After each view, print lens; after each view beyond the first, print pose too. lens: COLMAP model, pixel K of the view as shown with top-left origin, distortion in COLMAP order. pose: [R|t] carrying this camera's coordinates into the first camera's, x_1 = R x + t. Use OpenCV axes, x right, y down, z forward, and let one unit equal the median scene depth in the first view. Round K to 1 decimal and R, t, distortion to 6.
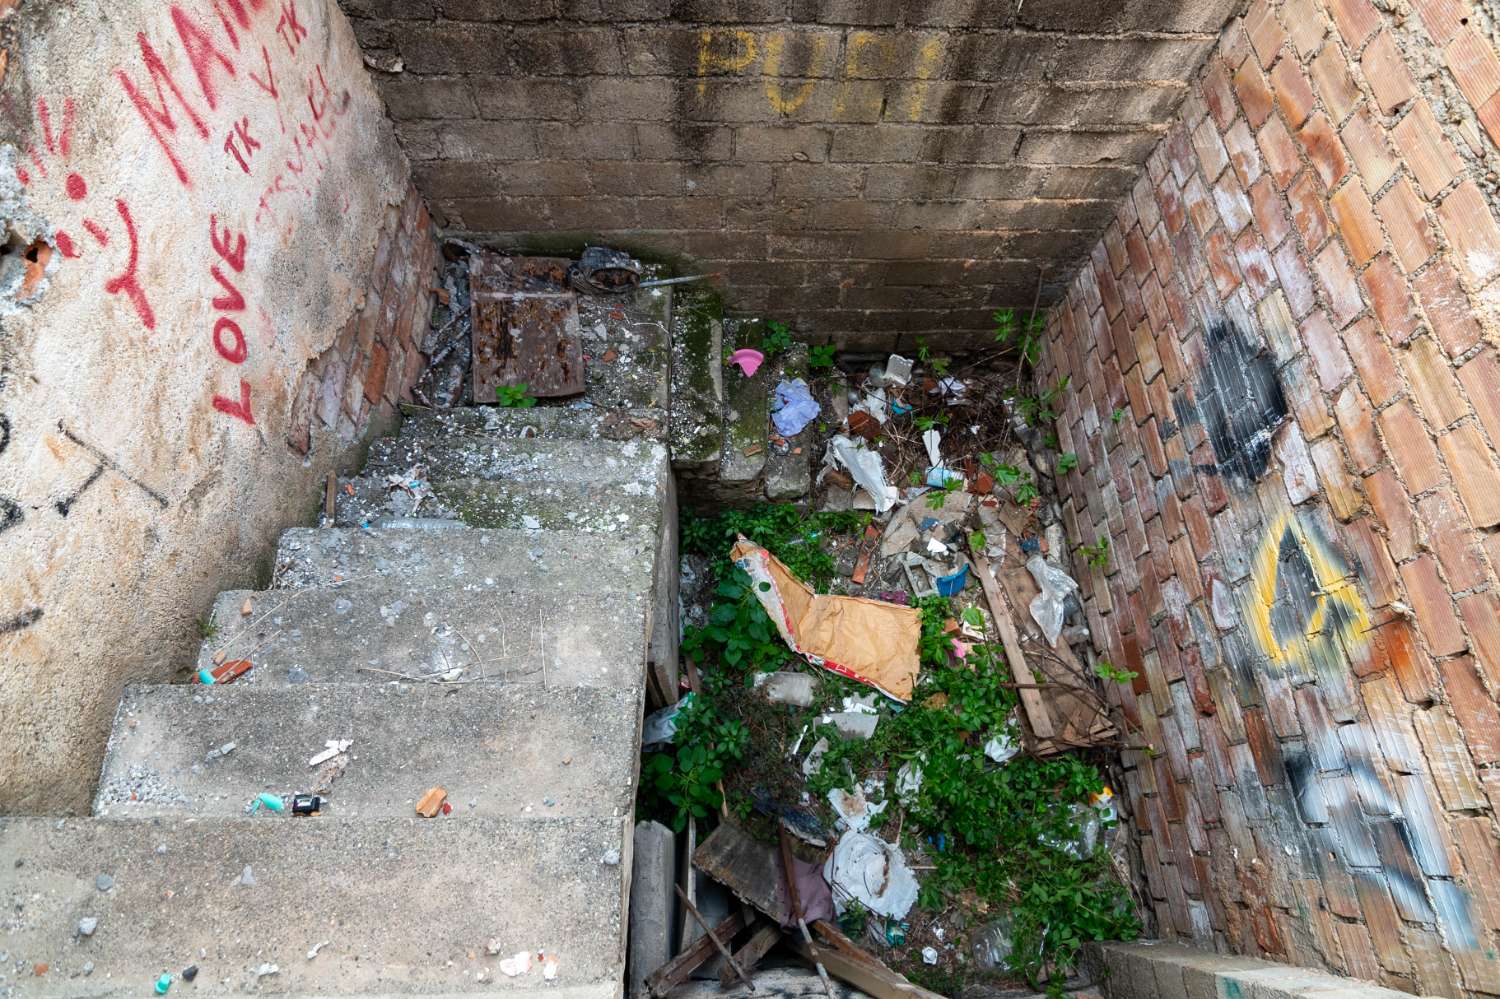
lens RADIAL K [[742.9, 0, 769.1], [0, 742.9, 499.2], [0, 0, 1]] dist [-0.002846, -0.013402]
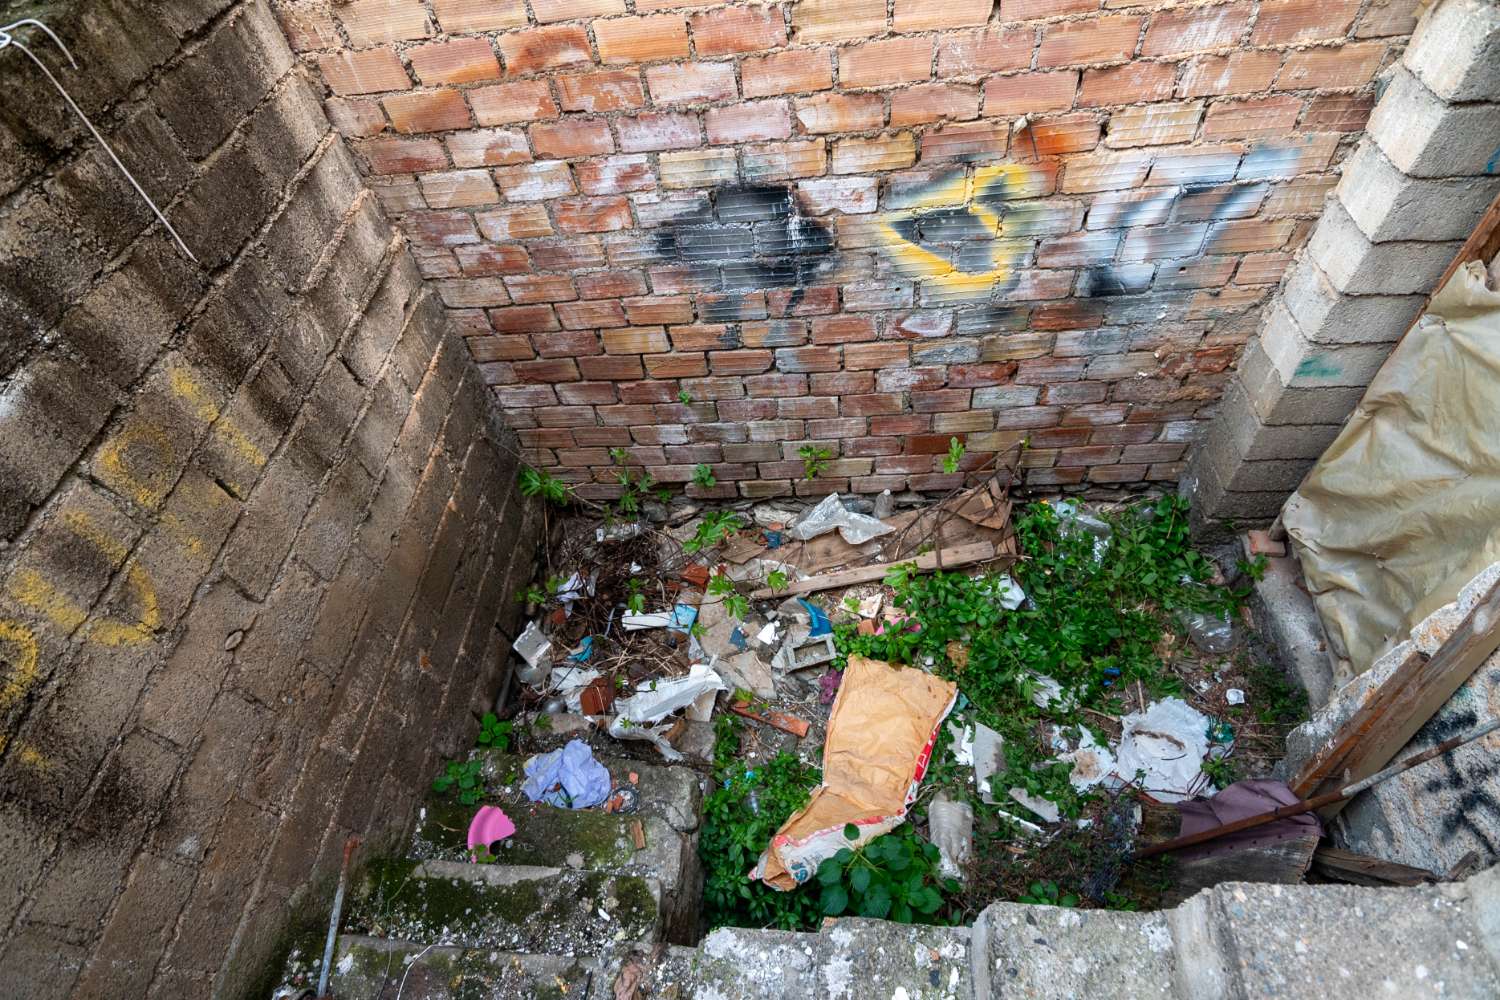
lens RADIAL K [[742.9, 0, 769.1], [0, 742.9, 499.7], [0, 0, 1]] dist [-0.002846, -0.013402]
pose [[0.100936, -0.838783, 0.535029, -0.138856], [0.954577, 0.233187, 0.185489, -0.177206], [-0.280347, 0.492004, 0.824220, 0.311759]]
